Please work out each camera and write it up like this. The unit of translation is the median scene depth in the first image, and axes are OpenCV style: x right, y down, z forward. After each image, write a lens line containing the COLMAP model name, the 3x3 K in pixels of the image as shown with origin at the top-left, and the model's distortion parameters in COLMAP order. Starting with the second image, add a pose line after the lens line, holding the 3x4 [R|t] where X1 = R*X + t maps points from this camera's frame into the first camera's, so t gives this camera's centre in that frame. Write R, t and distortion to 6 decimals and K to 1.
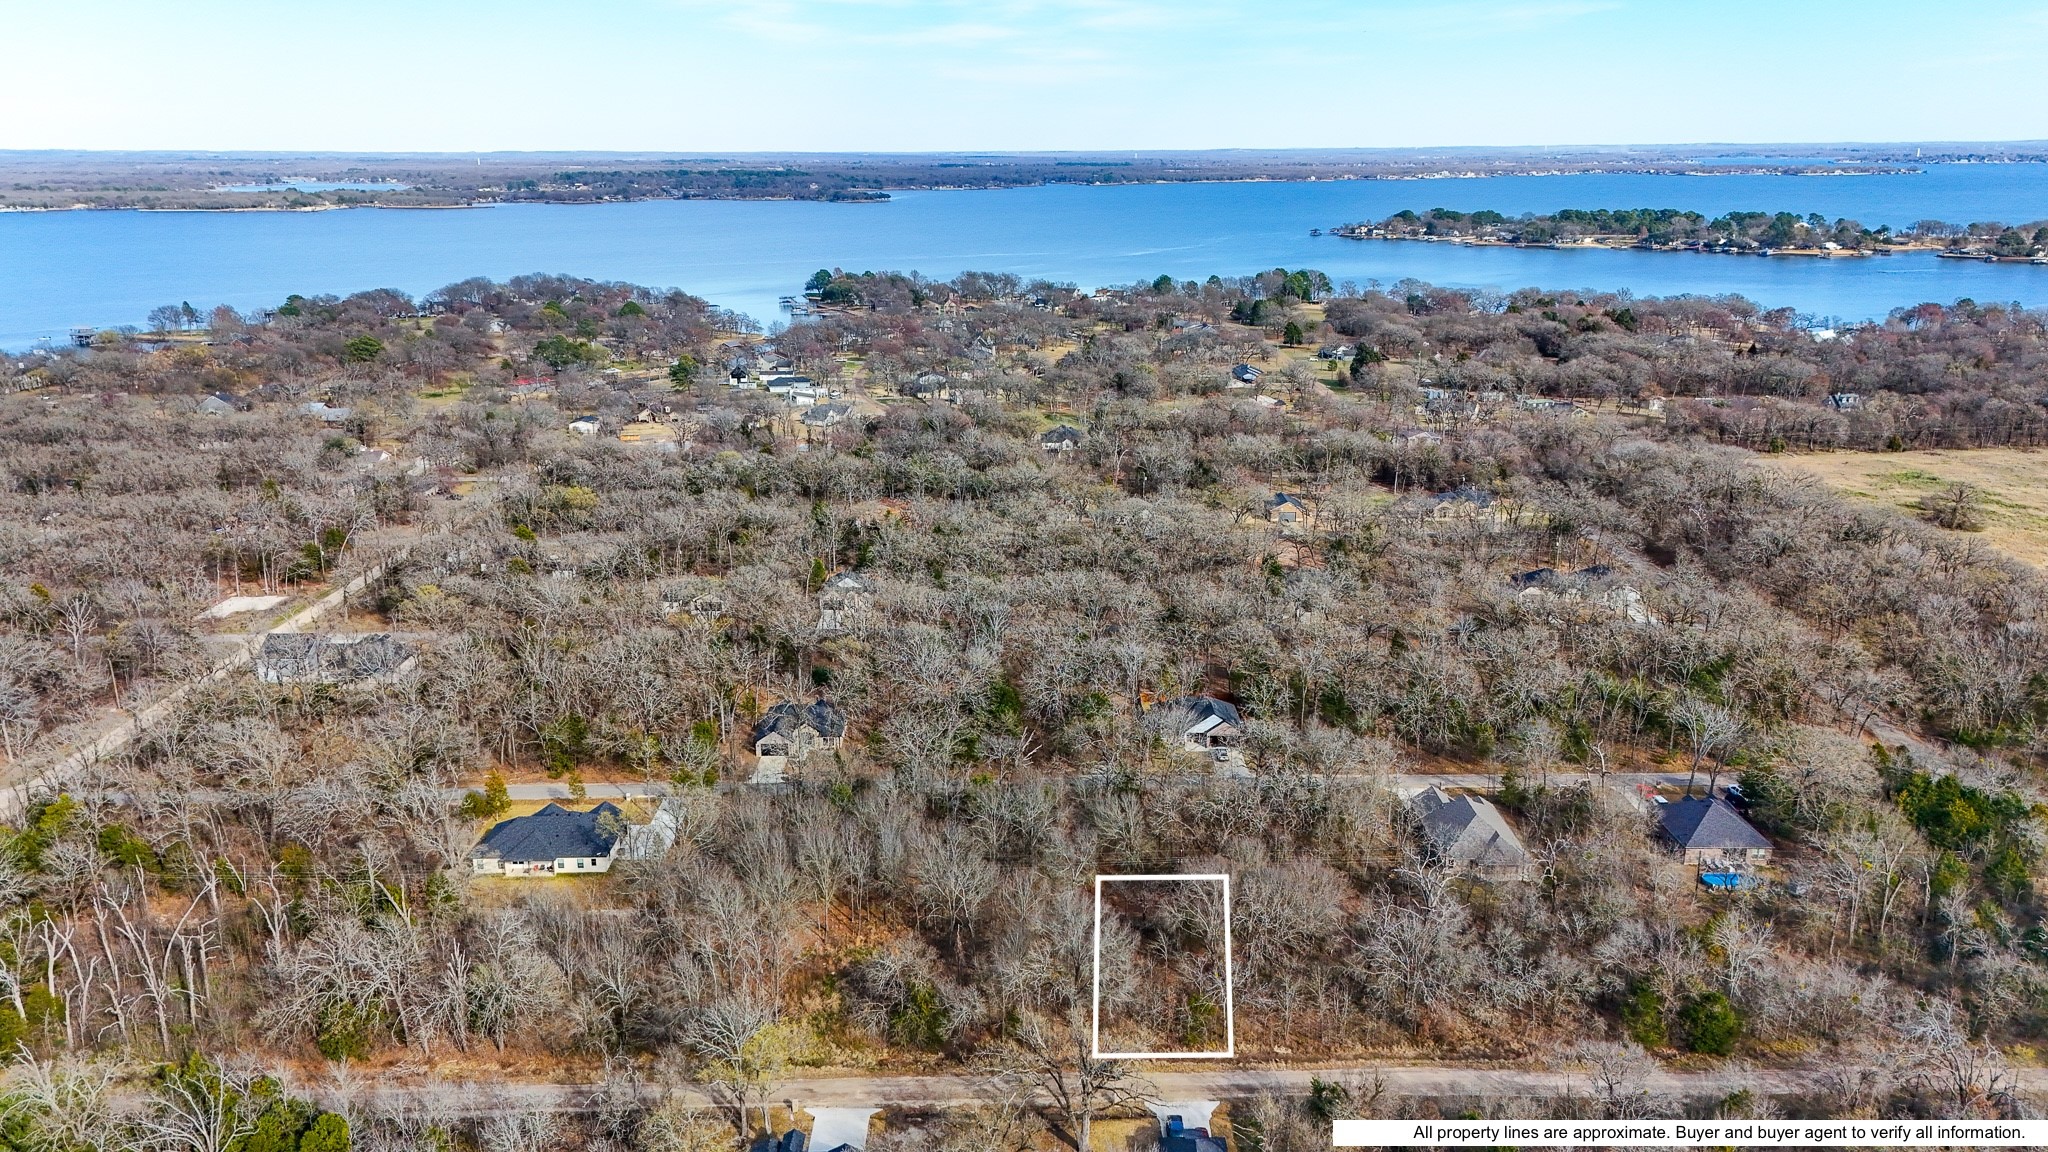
lens RADIAL K [[1375.7, 0, 1024.0], [0, 1375.7, 576.0], [0, 0, 1]] dist [0.062839, -0.045298]
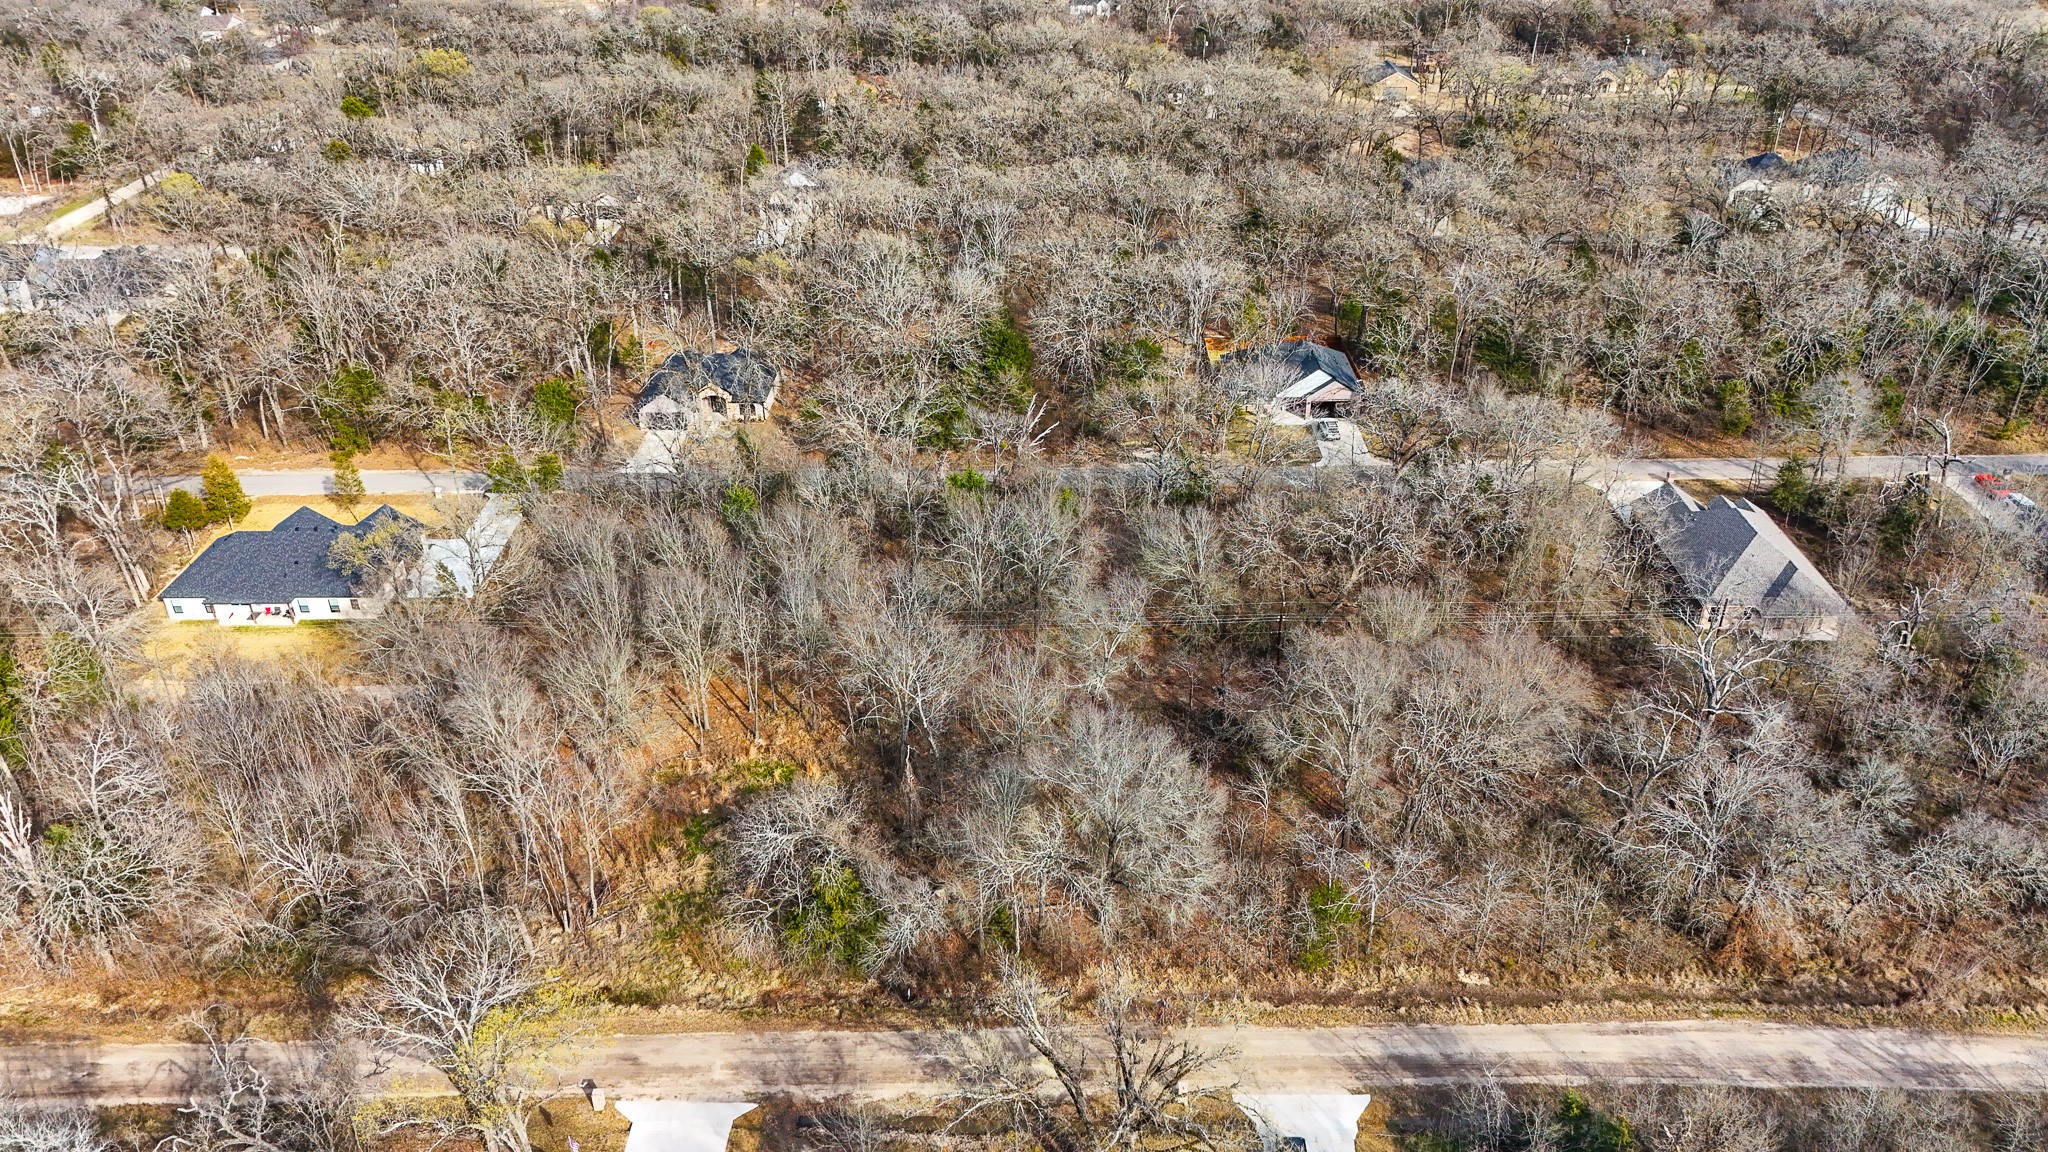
lens RADIAL K [[1438.3, 0, 1025.0], [0, 1438.3, 541.2], [0, 0, 1]] dist [0.088741, -0.088683]
pose [[0.999810, 0.002650, -0.019329, 0.009248], [0.001888, 0.972929, 0.231097, 0.019499], [0.019418, -0.231090, 0.972739, 0.299683]]
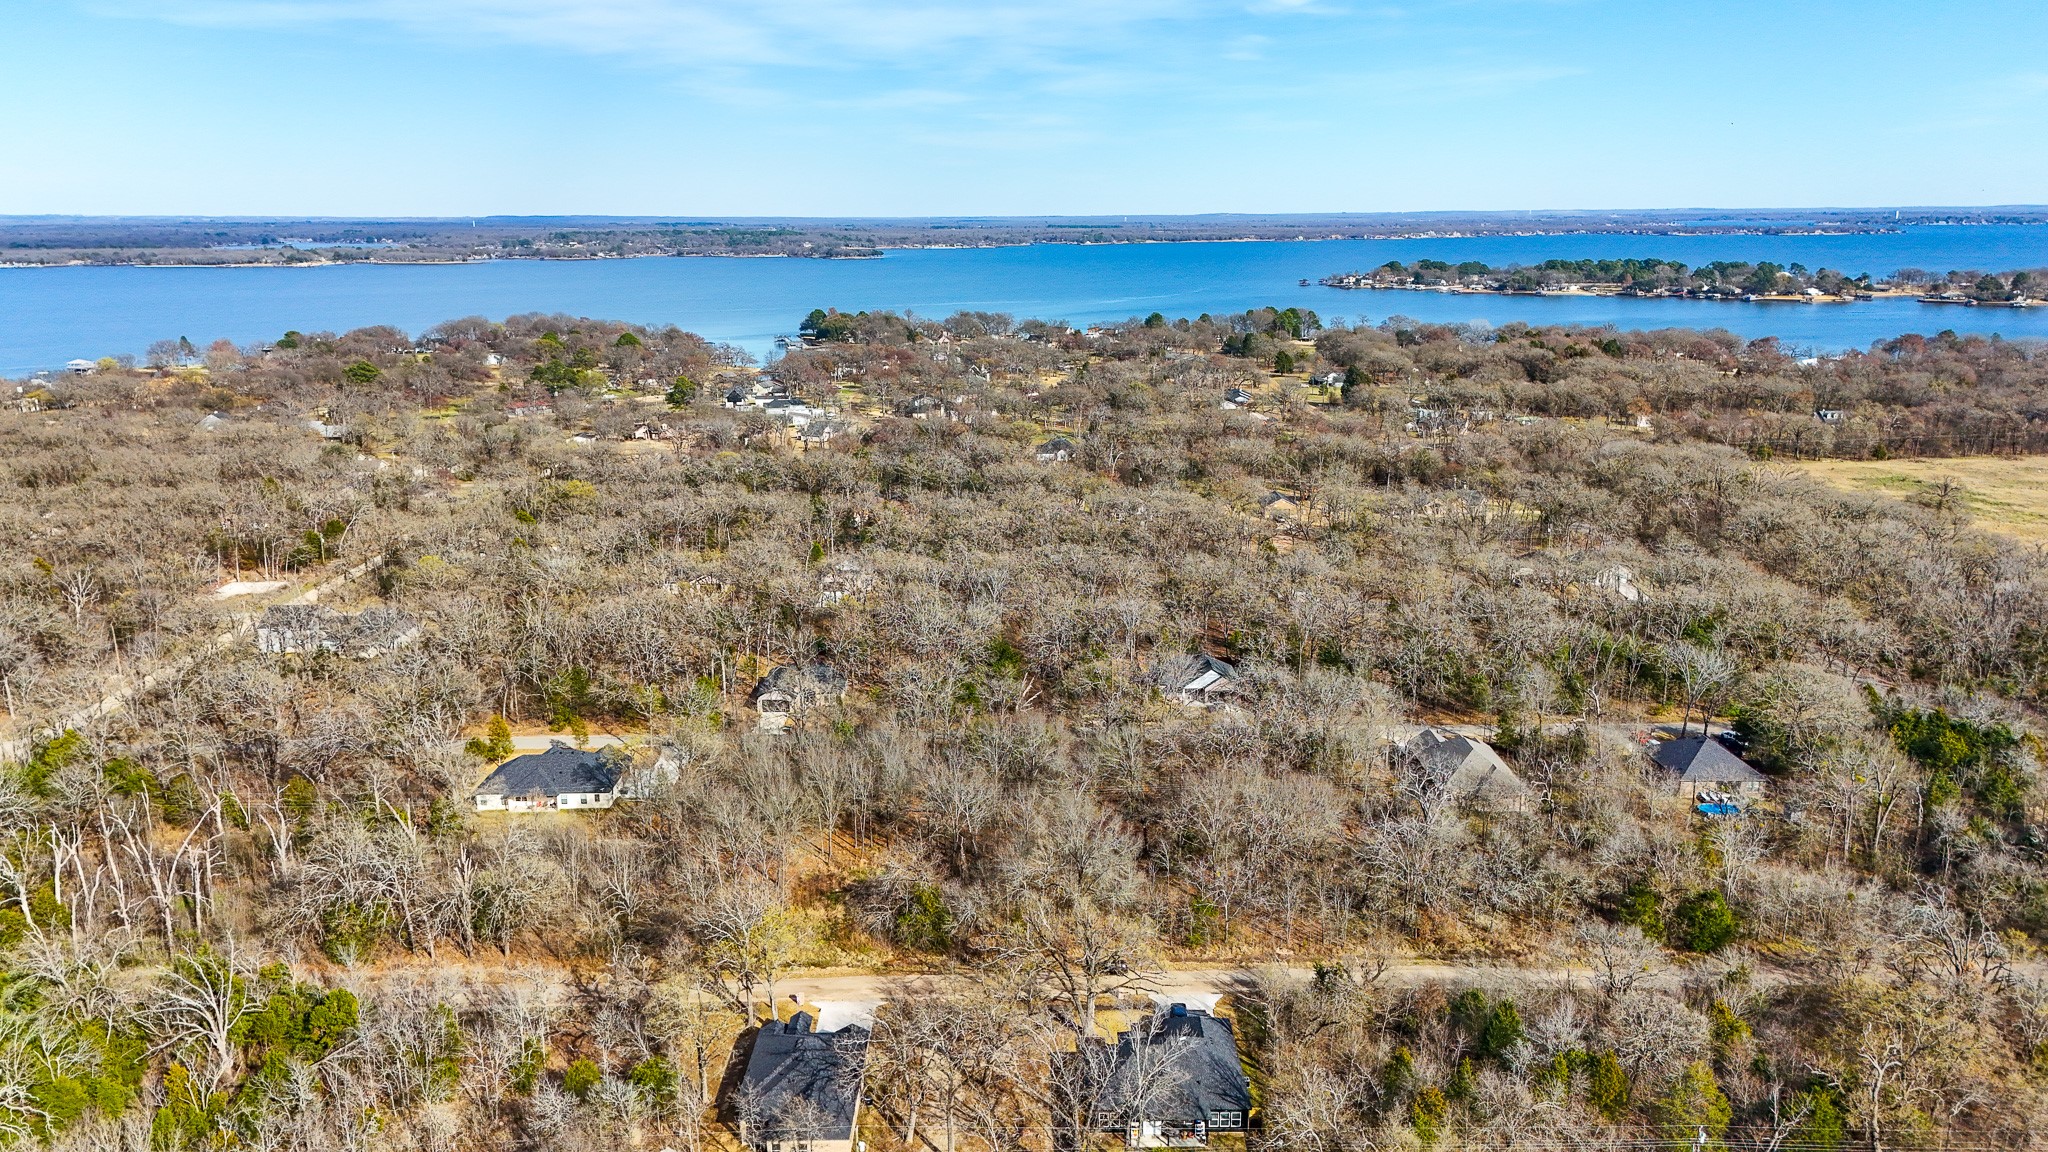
lens RADIAL K [[1375.7, 0, 1024.0], [0, 1375.7, 576.0], [0, 0, 1]] dist [0.062839, -0.045298]
pose [[0.999983, -0.001145, 0.005745, -0.005432], [0.001352, 0.999349, -0.036058, 0.068508], [-0.005700, 0.036066, 0.999333, -0.008917]]
